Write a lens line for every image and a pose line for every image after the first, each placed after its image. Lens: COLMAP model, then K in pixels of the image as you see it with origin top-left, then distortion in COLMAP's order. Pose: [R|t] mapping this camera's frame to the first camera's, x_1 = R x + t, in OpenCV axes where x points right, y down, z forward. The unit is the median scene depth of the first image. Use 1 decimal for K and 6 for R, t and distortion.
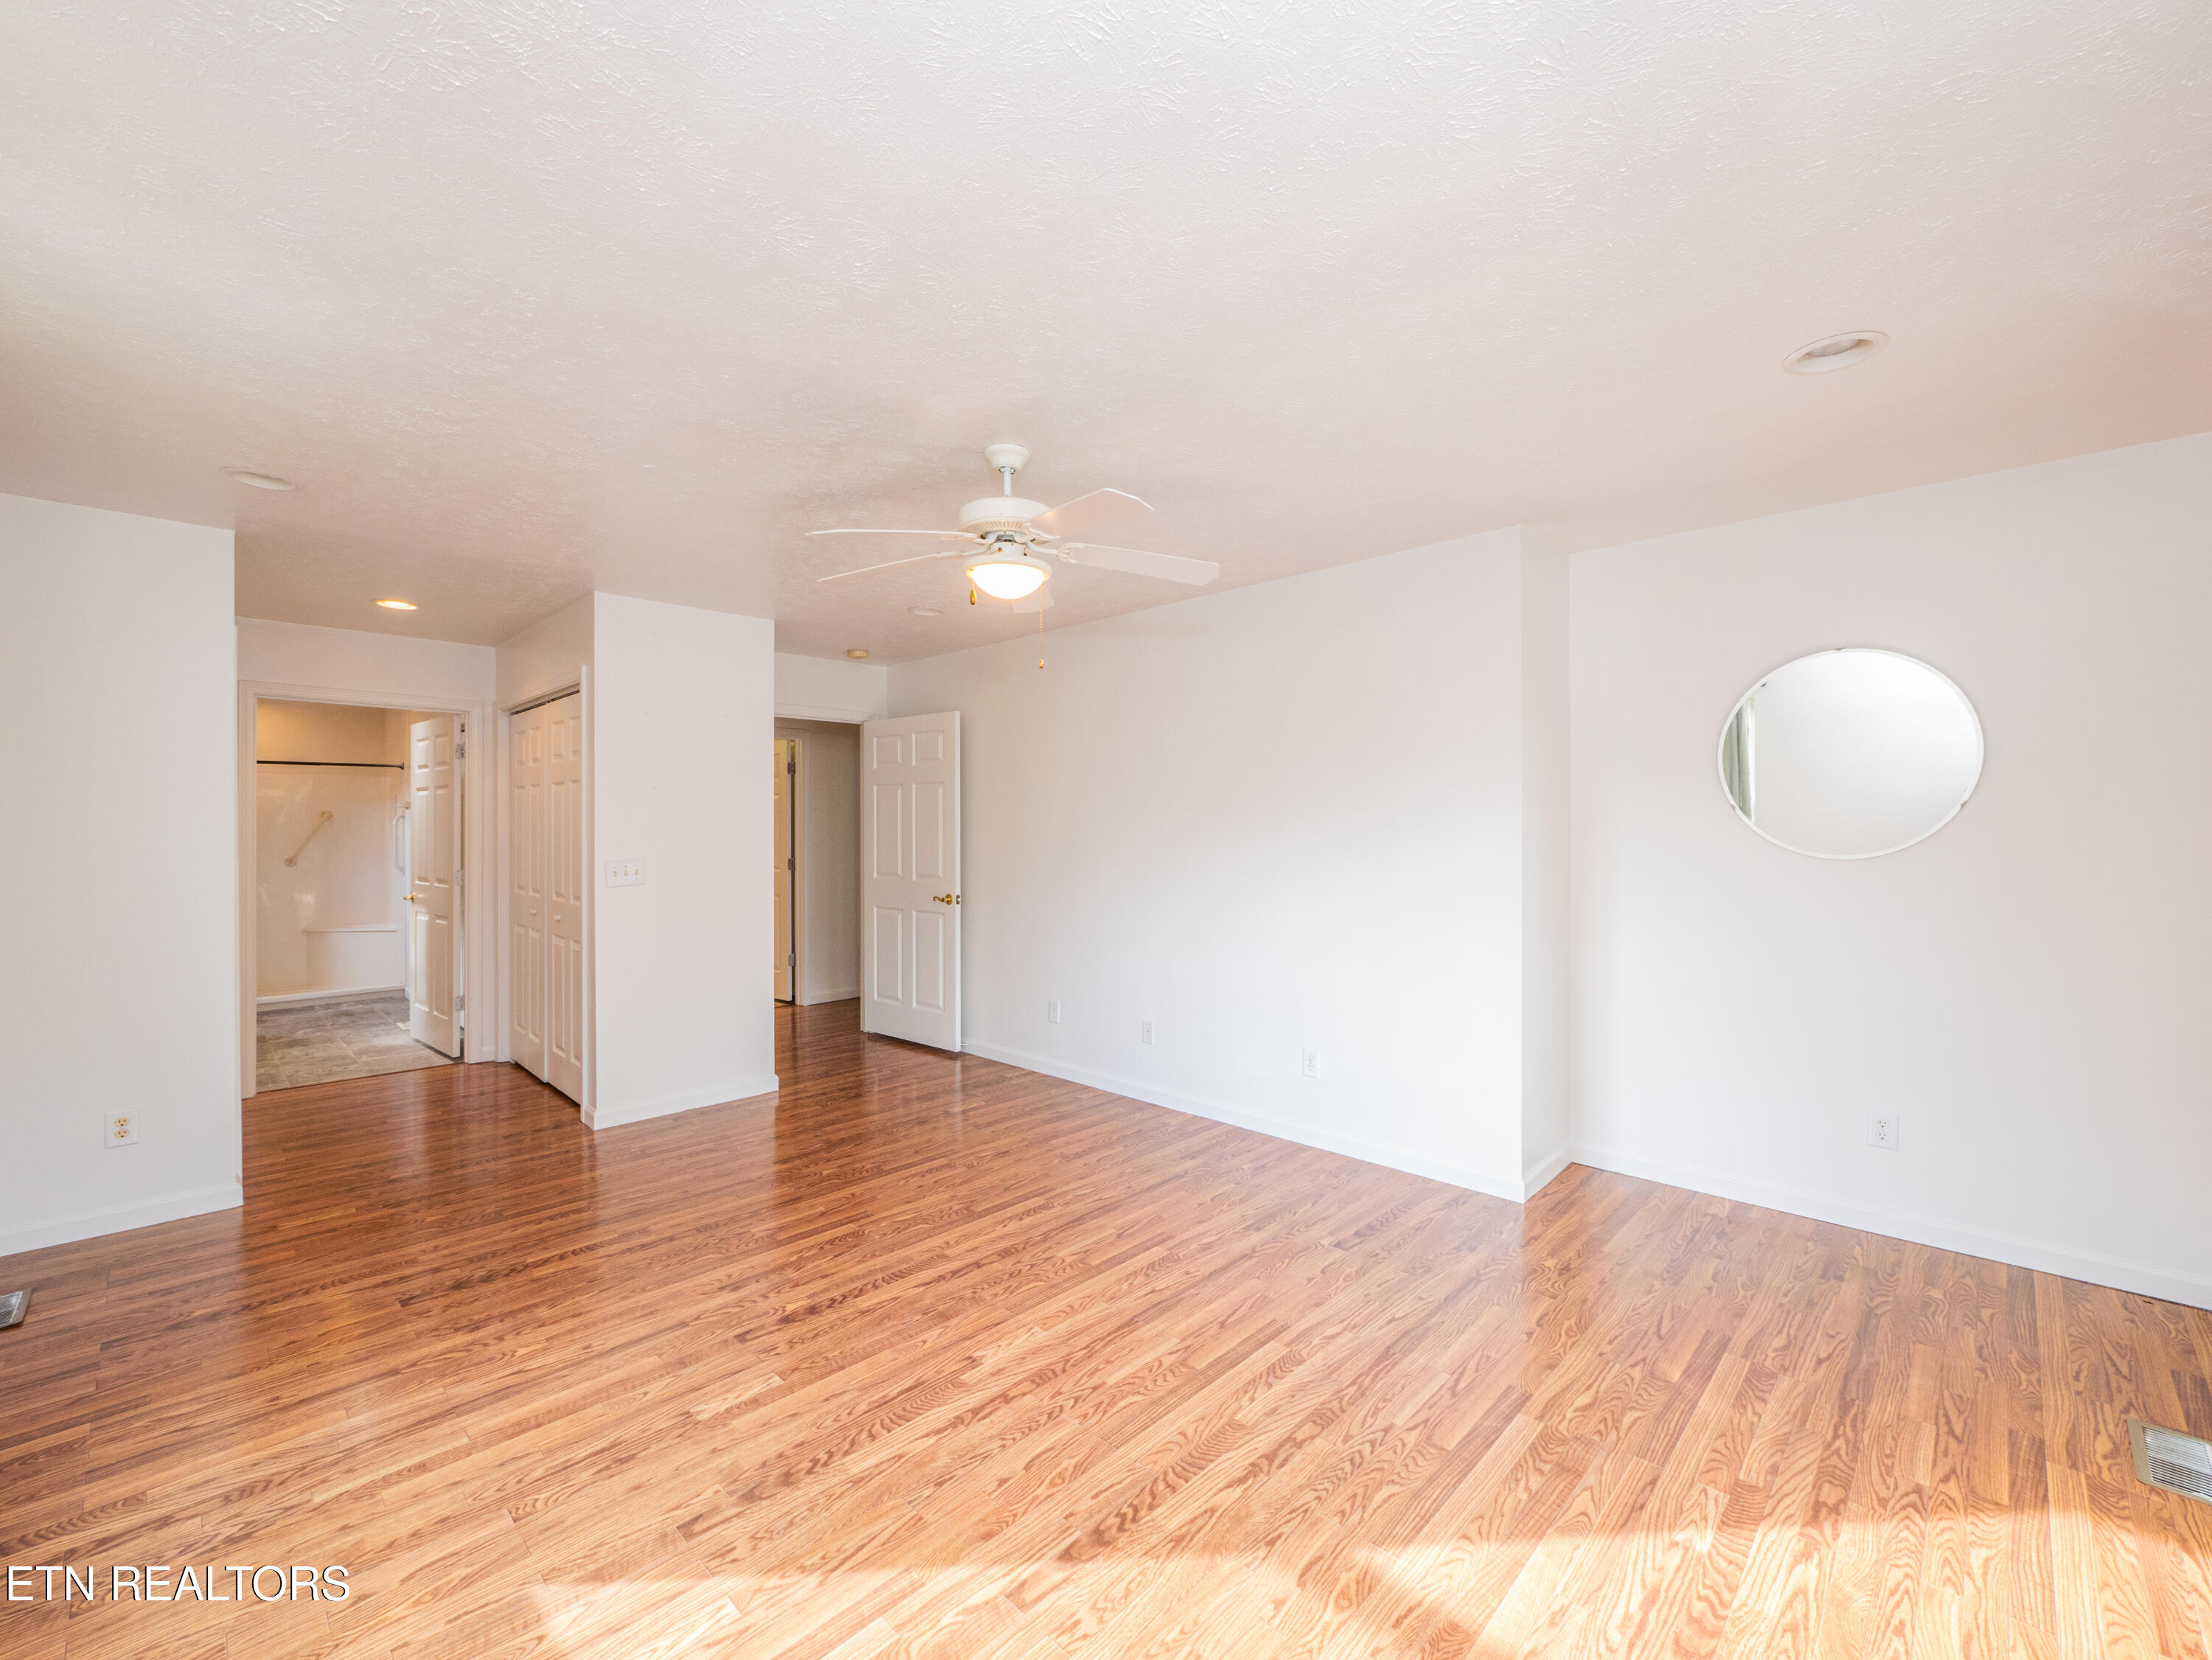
lens RADIAL K [[917.3, 0, 1105.8], [0, 917.3, 828.3], [0, 0, 1]] dist [-0.008062, 0.000511]
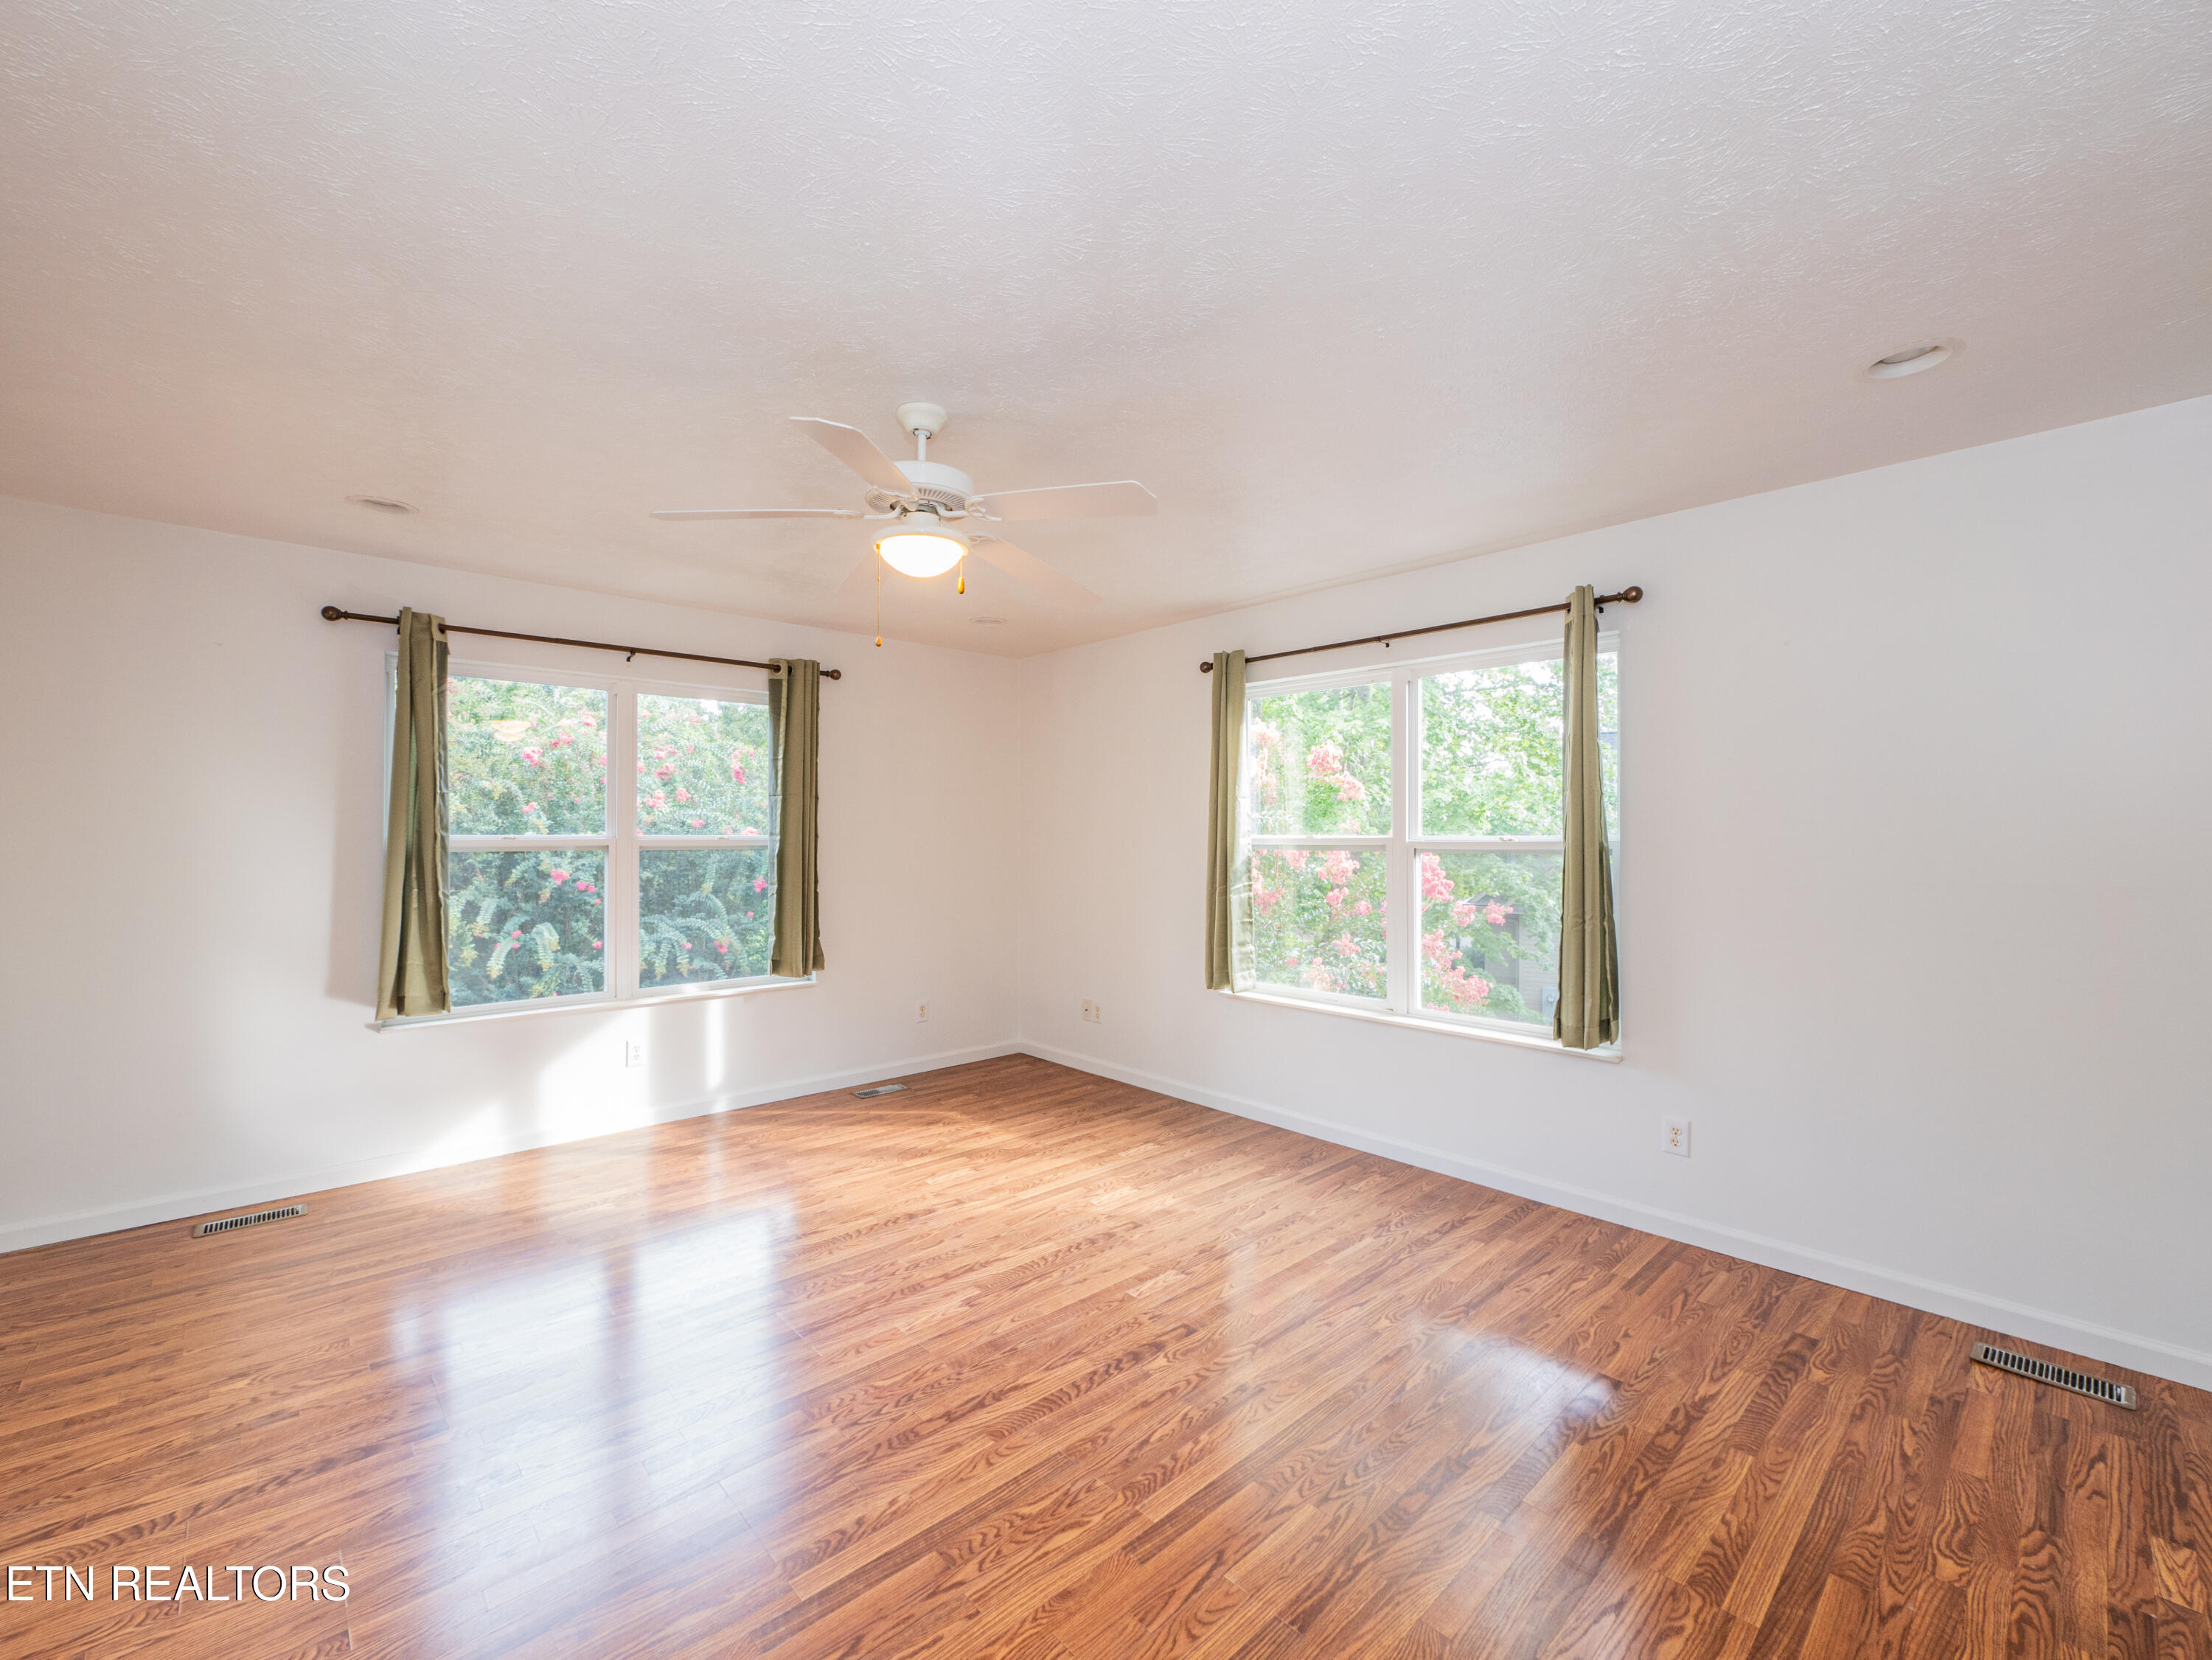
lens RADIAL K [[917.3, 0, 1105.9], [0, 917.3, 833.8], [0, 0, 1]] dist [-0.008062, 0.000511]
pose [[-0.998529, 0.002654, 0.054147, -0.358120], [0.002547, 0.999995, -0.002047, 0.001671], [-0.054152, -0.001906, -0.998531, 2.014833]]
